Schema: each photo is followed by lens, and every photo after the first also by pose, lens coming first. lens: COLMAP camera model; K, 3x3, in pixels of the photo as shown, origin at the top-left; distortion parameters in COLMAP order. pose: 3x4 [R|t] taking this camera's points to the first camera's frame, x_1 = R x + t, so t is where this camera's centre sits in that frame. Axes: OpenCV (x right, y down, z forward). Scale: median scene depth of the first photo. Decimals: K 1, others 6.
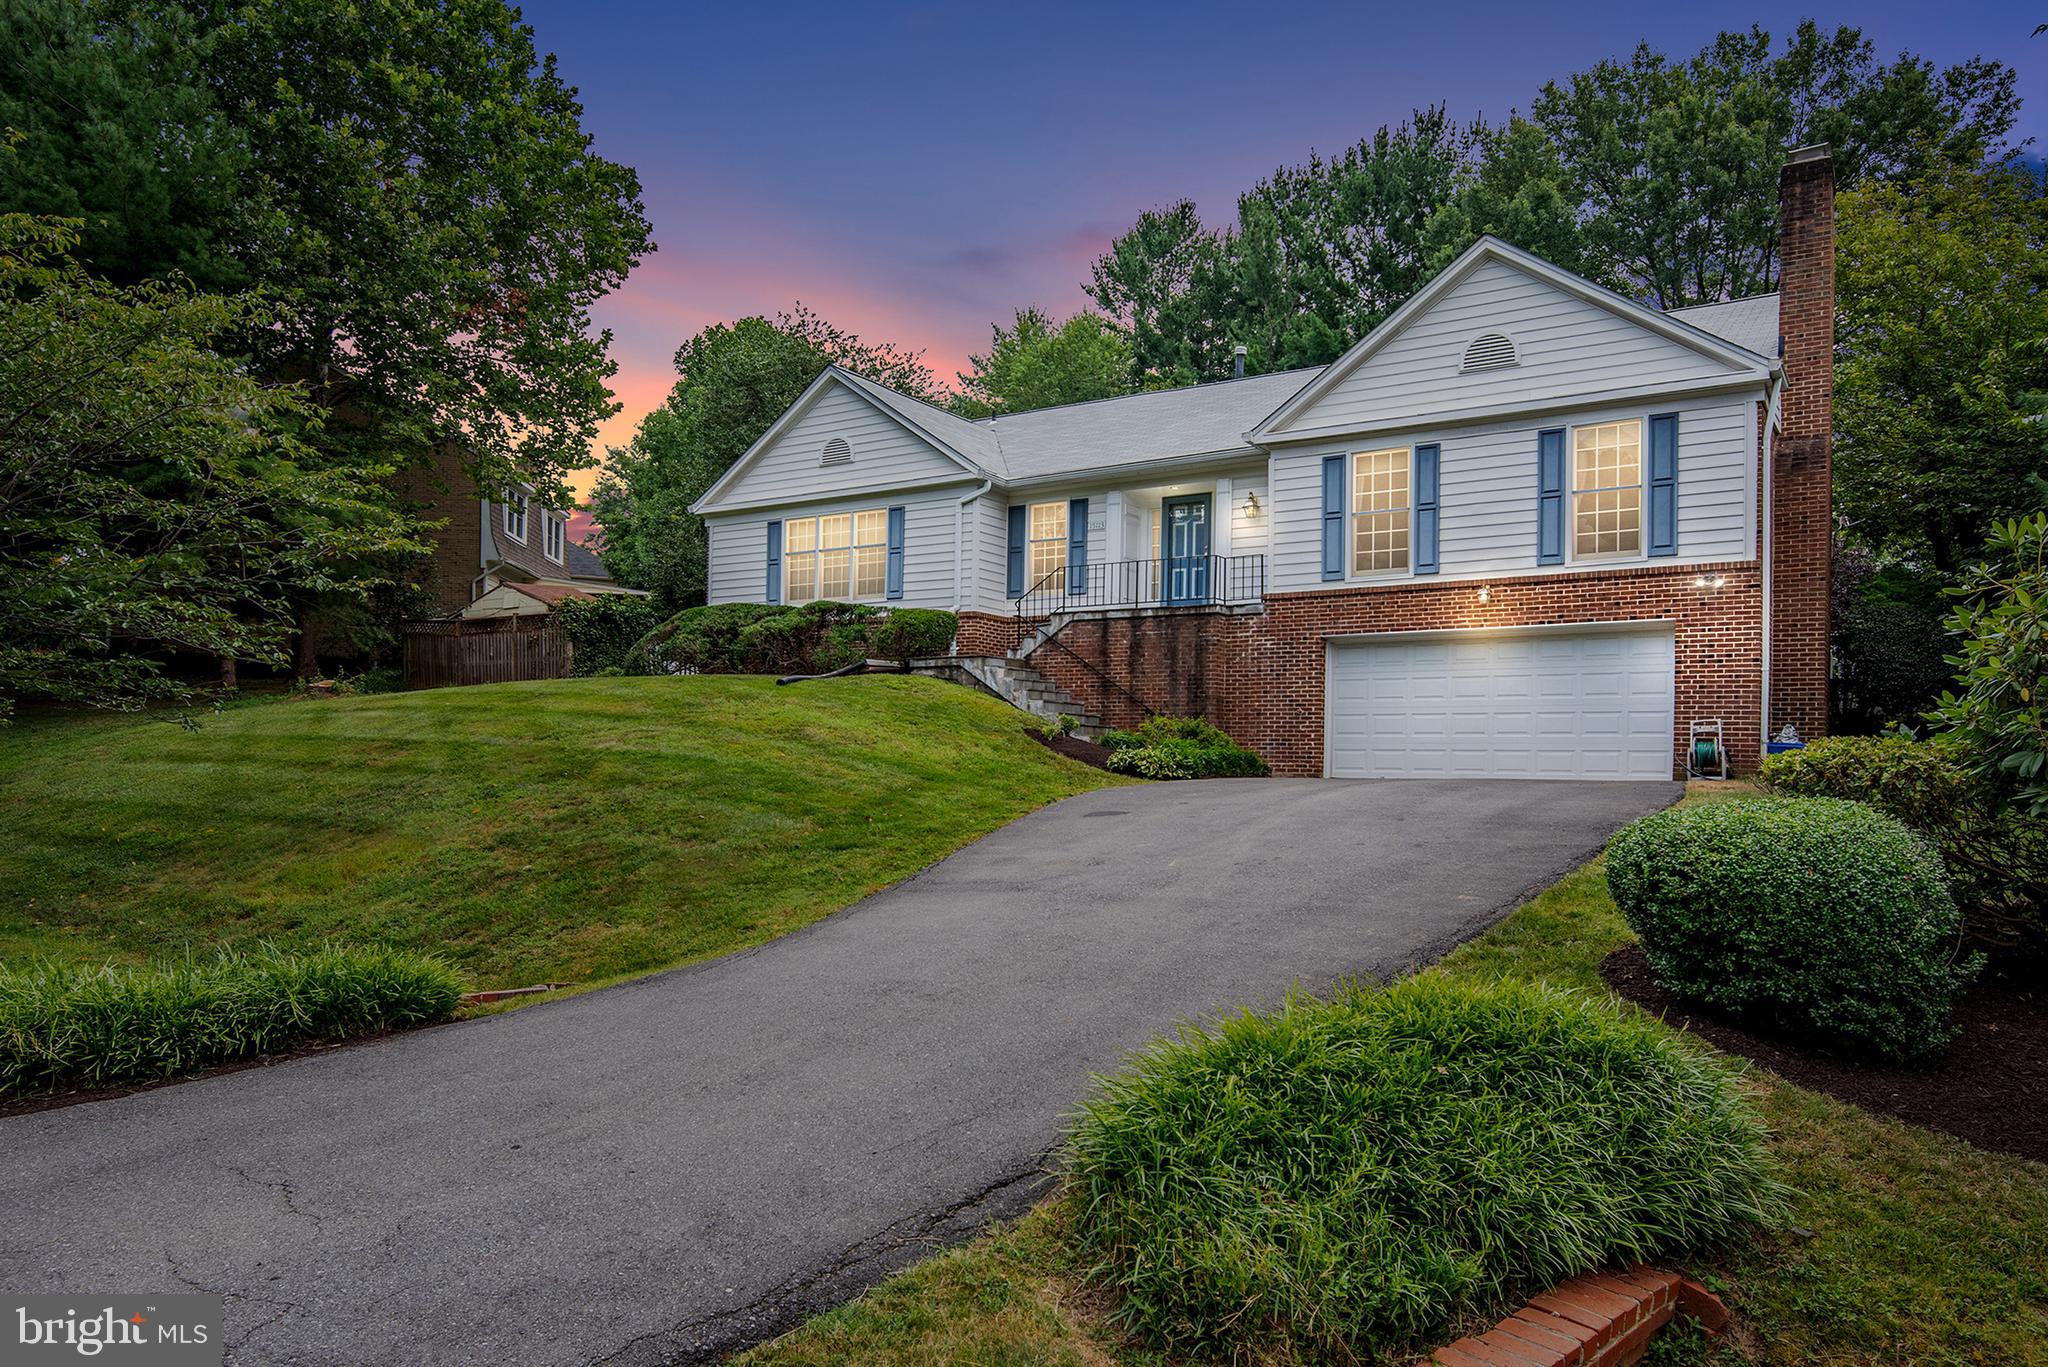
lens RADIAL K [[1420.8, 0, 1025.0], [0, 1420.8, 693.7], [0, 0, 1]] dist [0.037930, -0.002201]
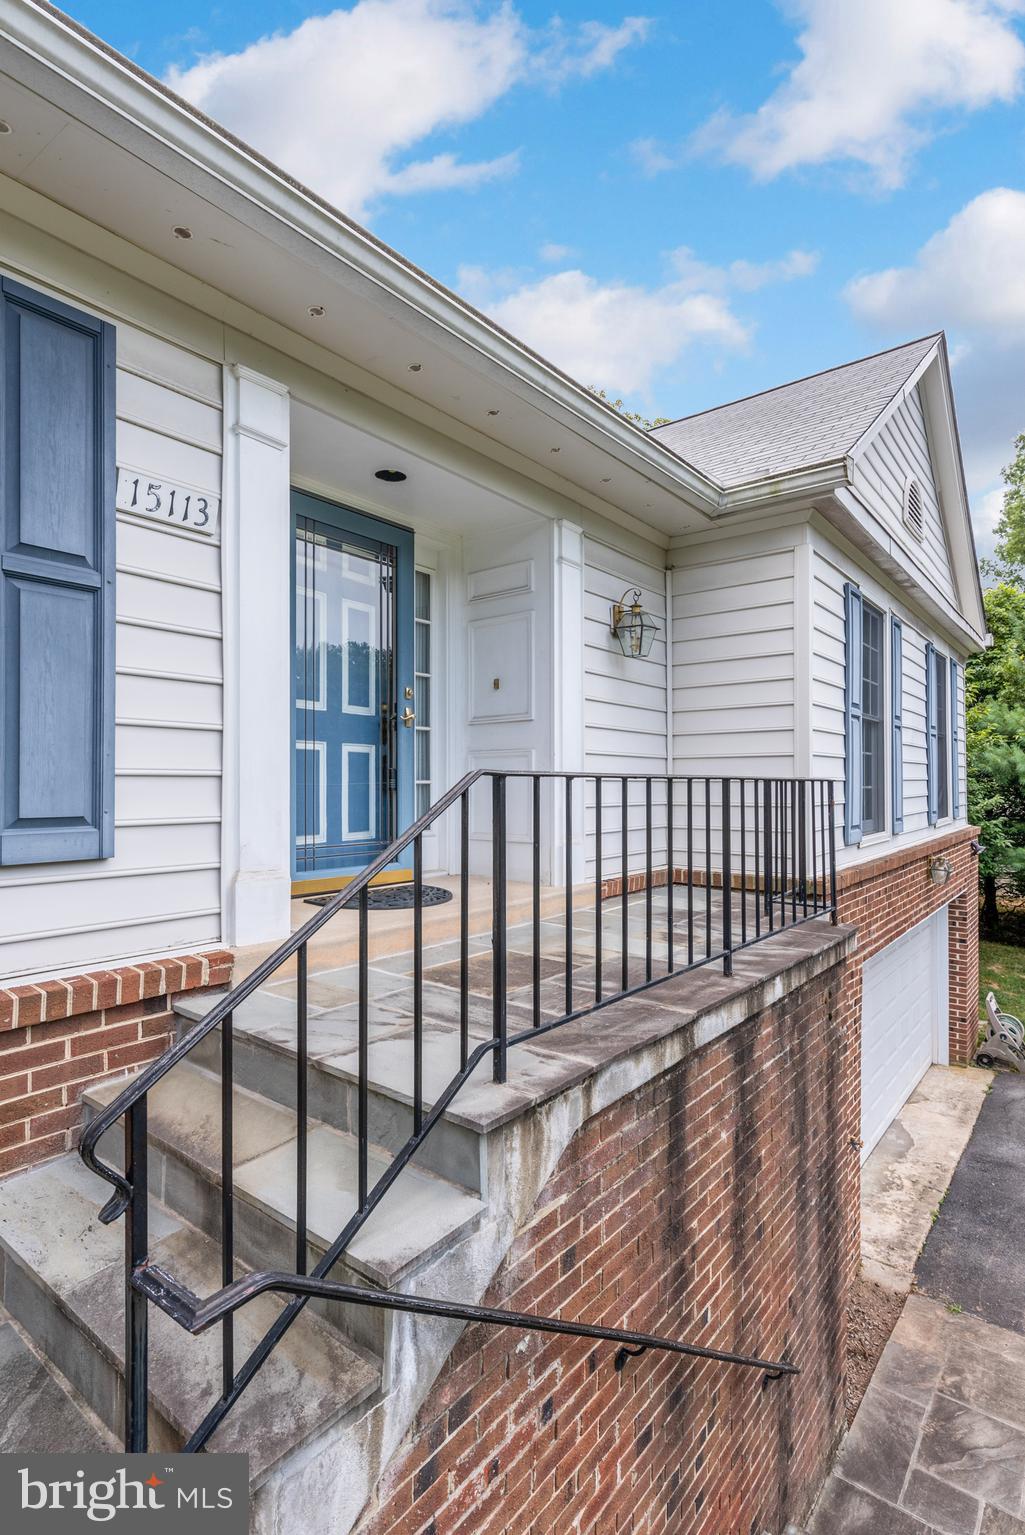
lens RADIAL K [[767.7, 0, 506.8], [0, 767.7, 771.0], [0, 0, 1]] dist [0.004317, 0.000782]
pose [[0.083424, -0.004108, 0.996506, -0.052769], [-0.060244, 0.998142, 0.009159, -0.090969], [-0.994691, -0.060798, 0.083022, 1.002076]]
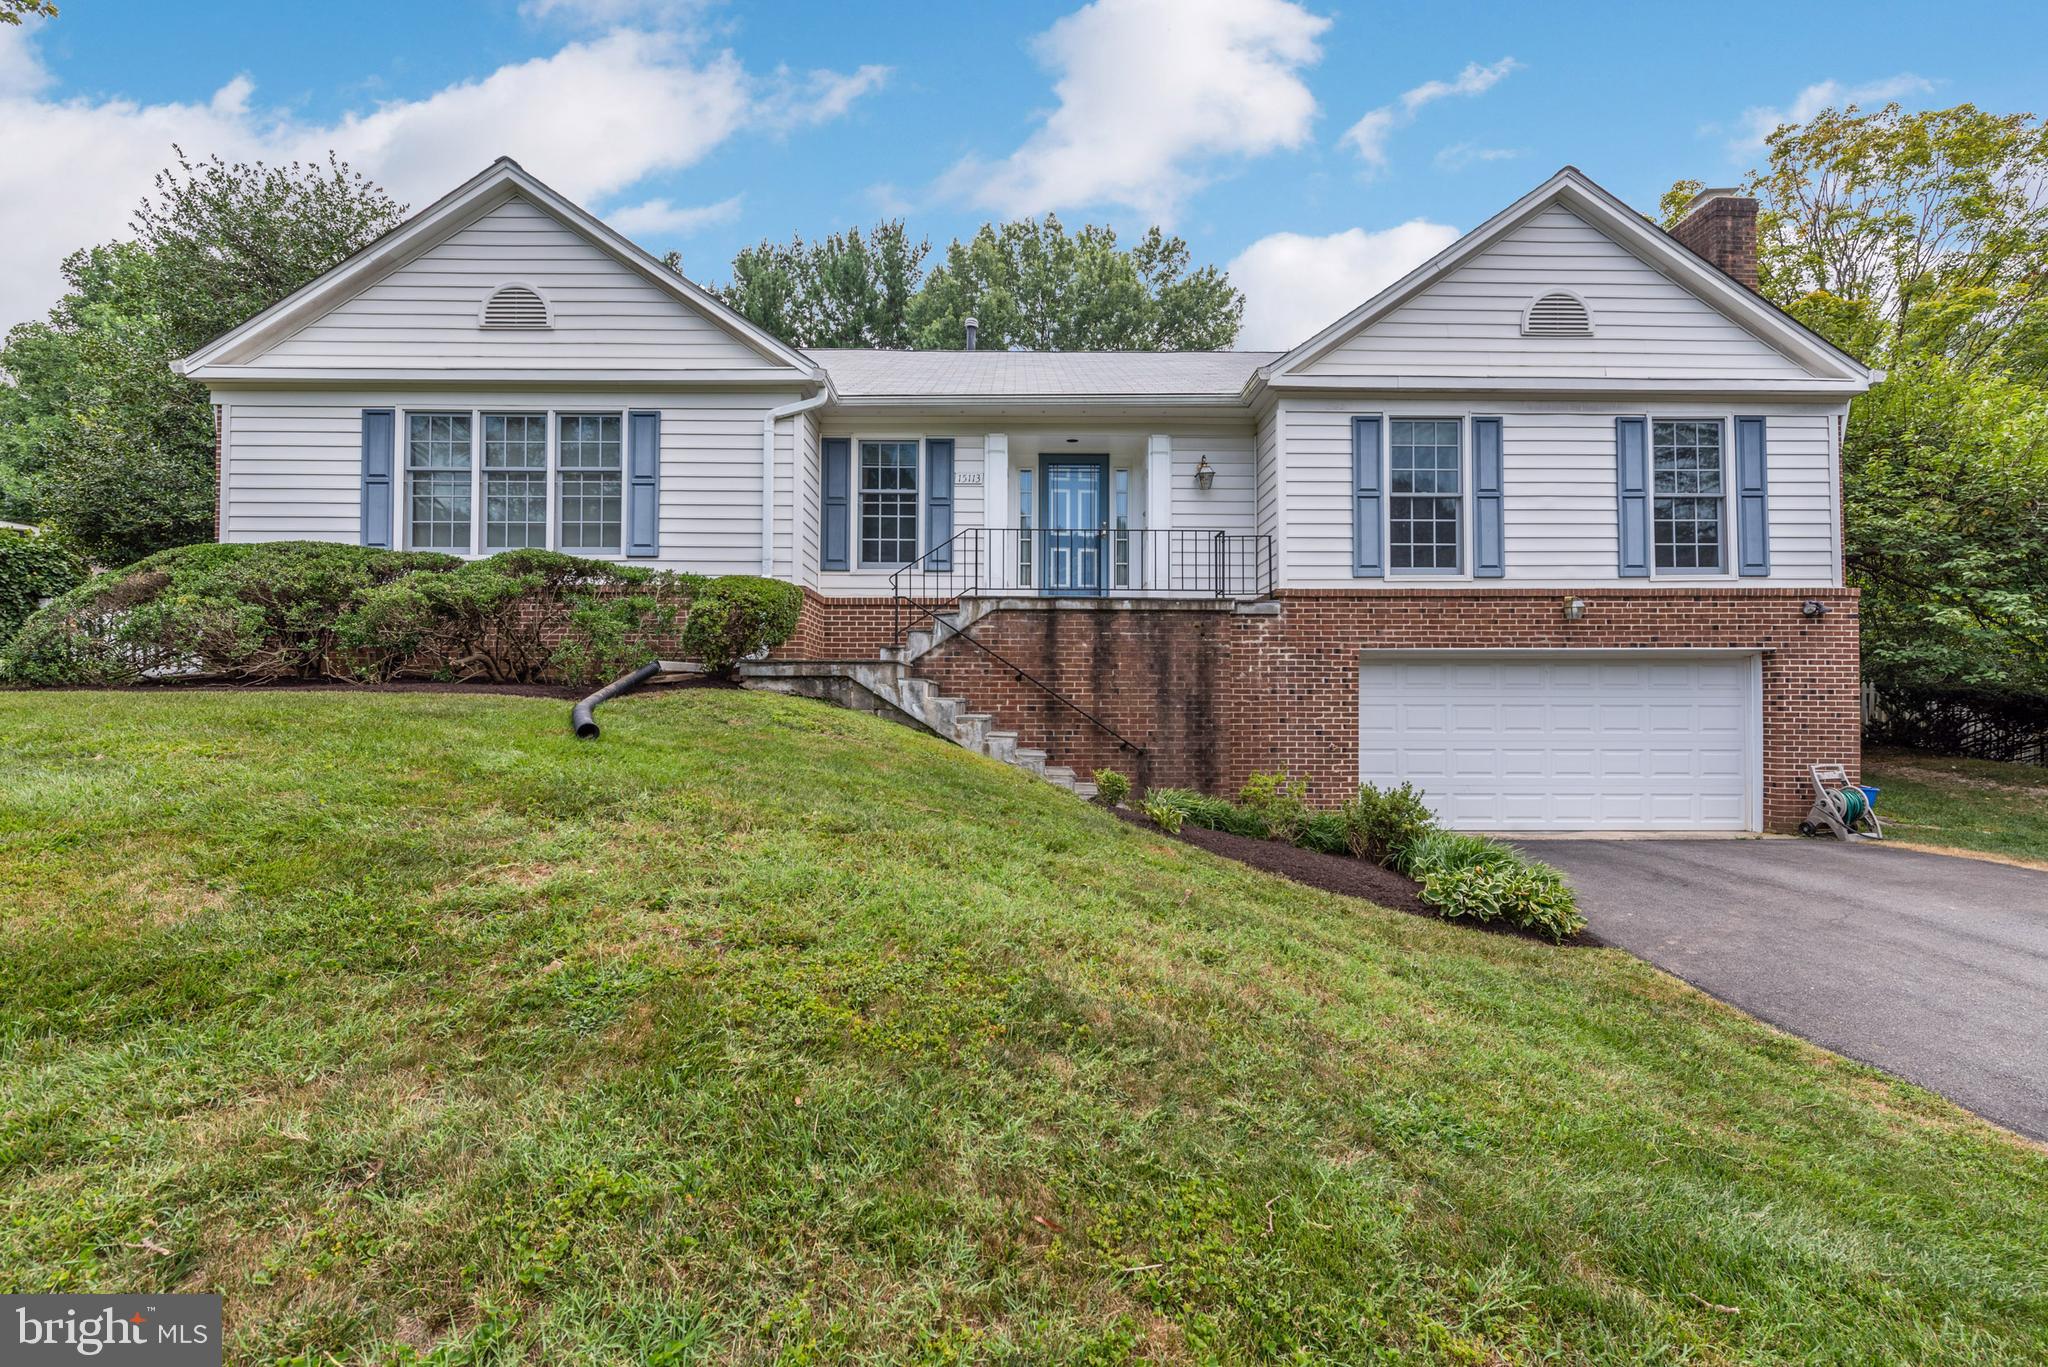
lens RADIAL K [[884.5, 0, 1024.6], [0, 884.5, 684.4], [0, 0, 1]] dist [0.002133, 0.000438]
pose [[0.827601, 0.001562, 0.561315, -0.190397], [-0.021982, 0.999319, 0.029630, -0.028727], [-0.560887, -0.036861, 0.827072, 0.643639]]
